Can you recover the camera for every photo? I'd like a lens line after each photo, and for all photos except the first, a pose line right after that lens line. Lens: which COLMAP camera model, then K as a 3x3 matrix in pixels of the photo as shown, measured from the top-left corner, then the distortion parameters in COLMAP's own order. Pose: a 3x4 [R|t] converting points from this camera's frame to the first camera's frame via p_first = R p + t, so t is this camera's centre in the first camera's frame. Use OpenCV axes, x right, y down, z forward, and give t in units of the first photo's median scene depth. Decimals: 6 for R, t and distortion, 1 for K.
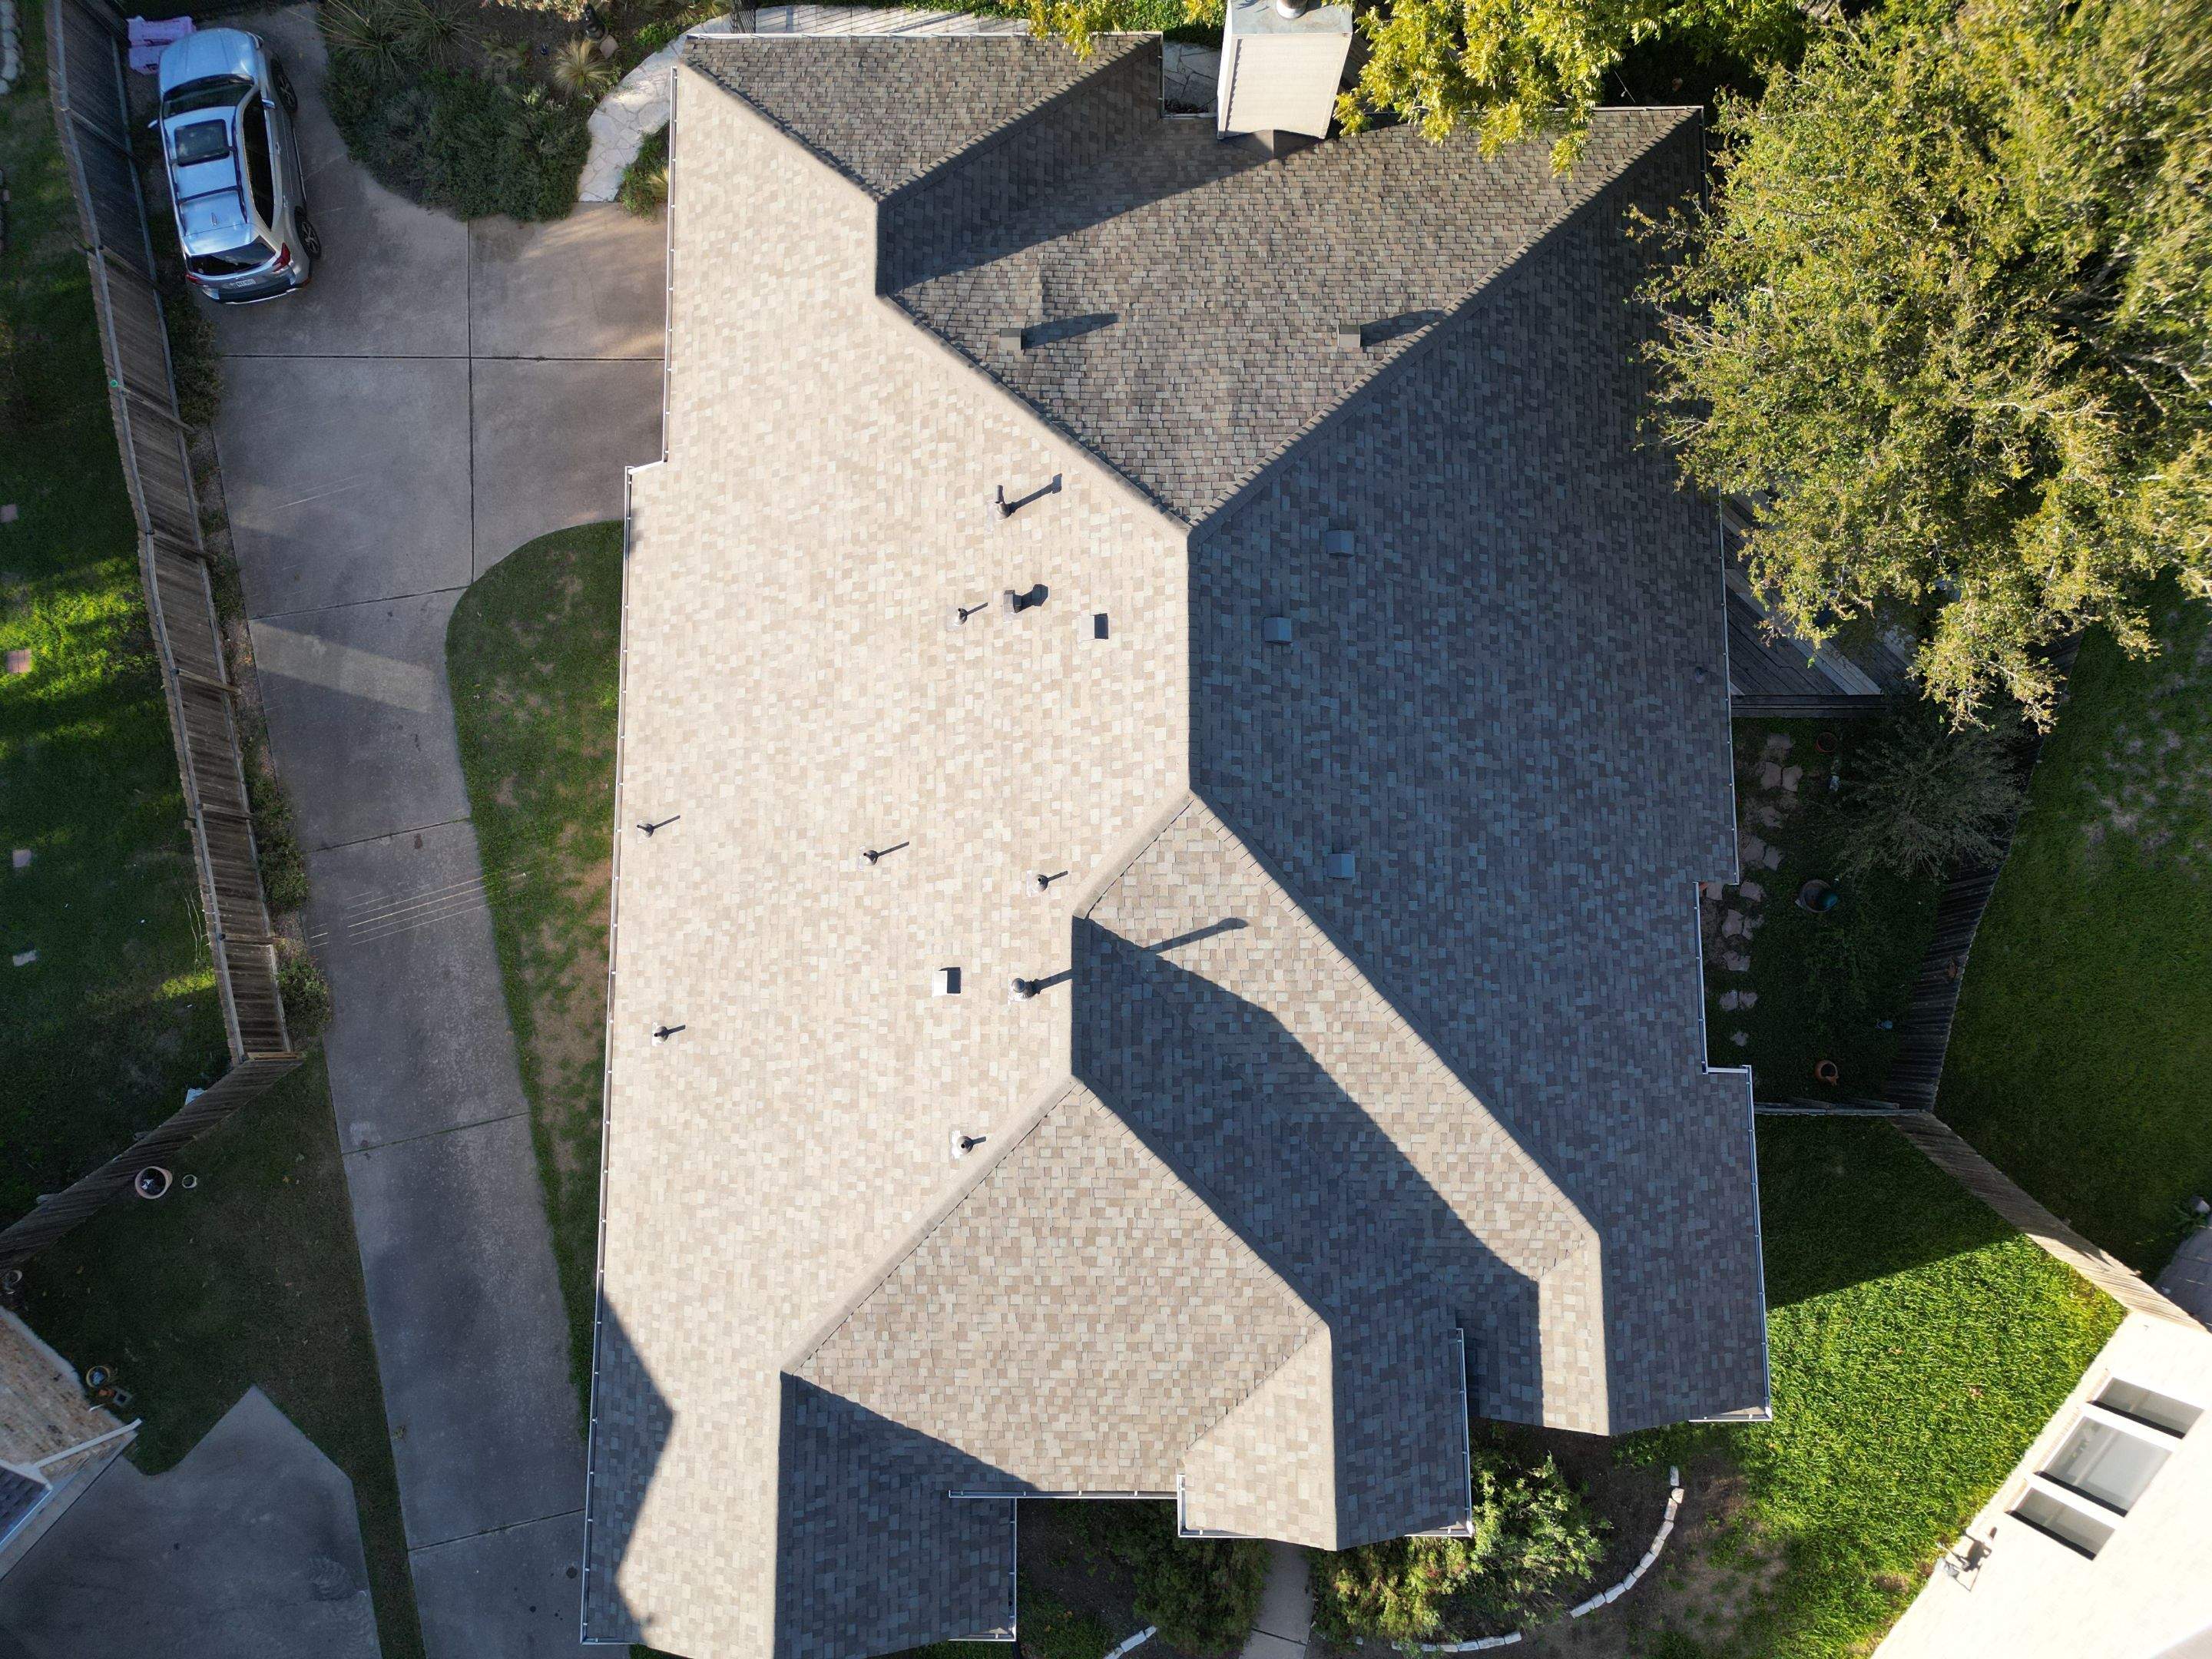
lens RADIAL K [[1530.3, 0, 1104.3], [0, 1530.3, 836.3], [0, 0, 1]] dist [0.145447, -0.217368]
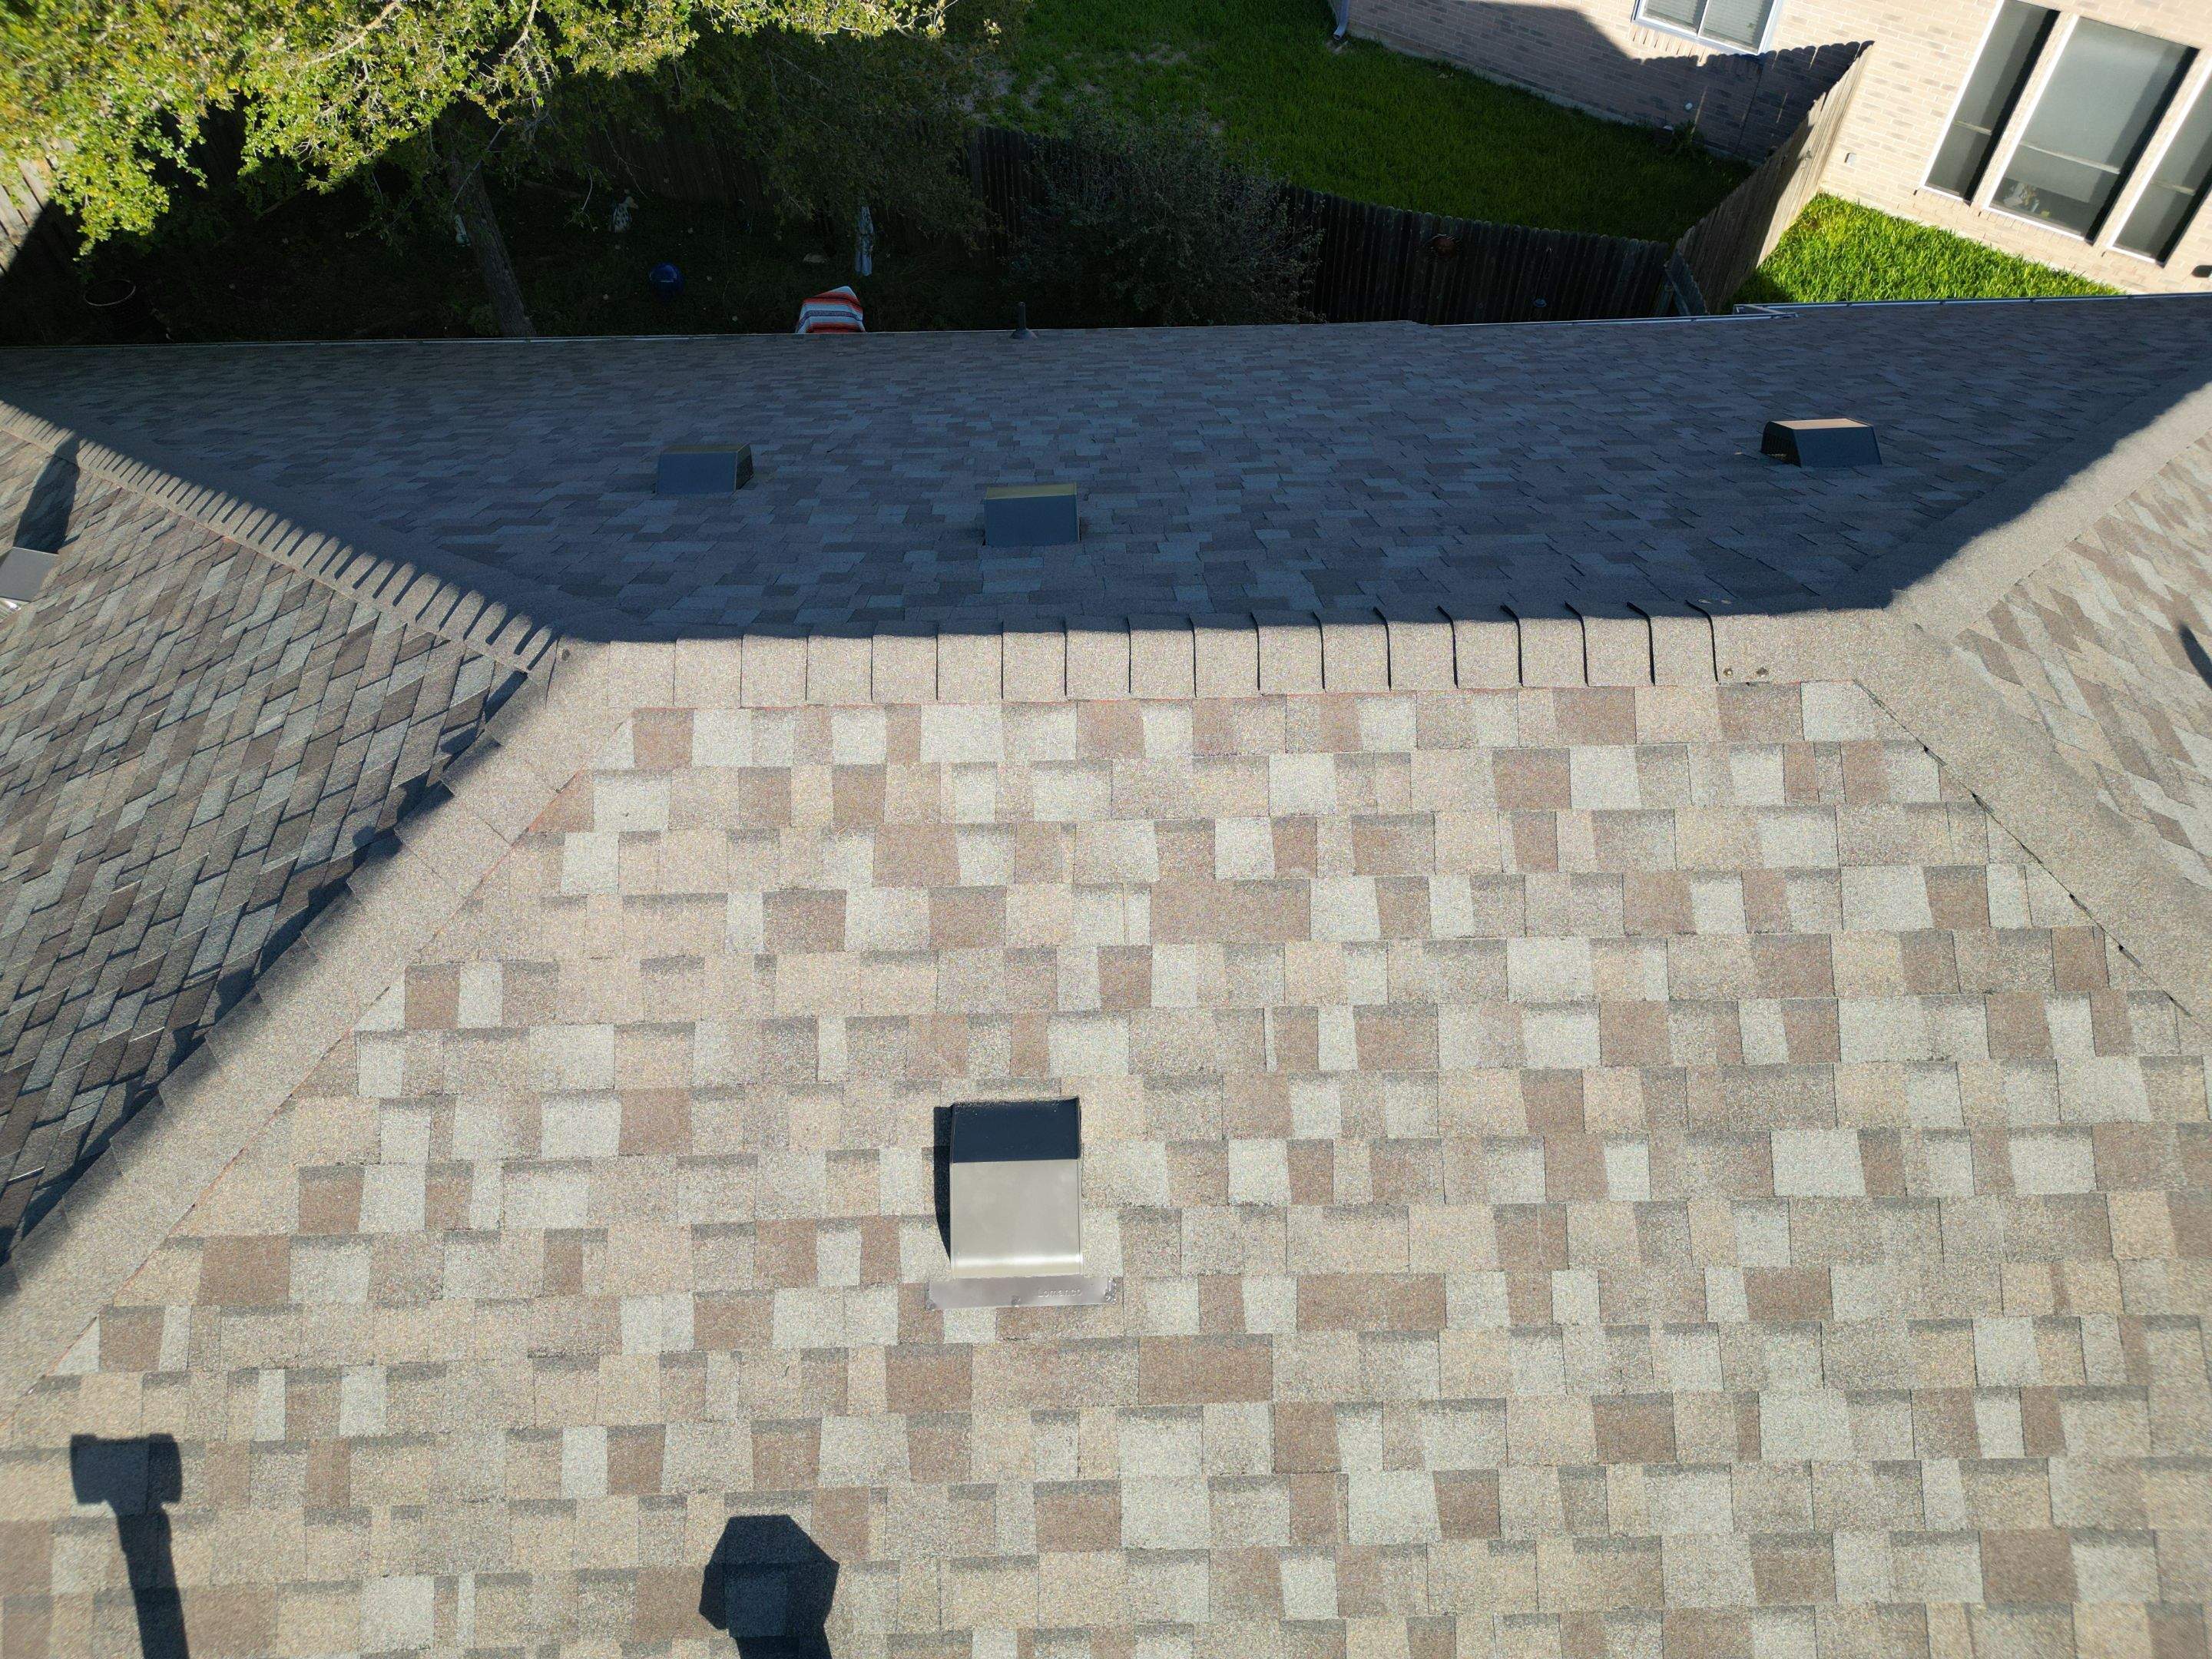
lens RADIAL K [[1551.1, 0, 1104.2], [0, 1551.1, 827.9], [0, 0, 1]] dist [0.072200, -0.071572]
pose [[-0.021952, -0.784723, 0.619458, -0.083721], [0.993940, 0.049624, 0.098085, -0.137820], [-0.107709, 0.617857, 0.778878, 0.787821]]
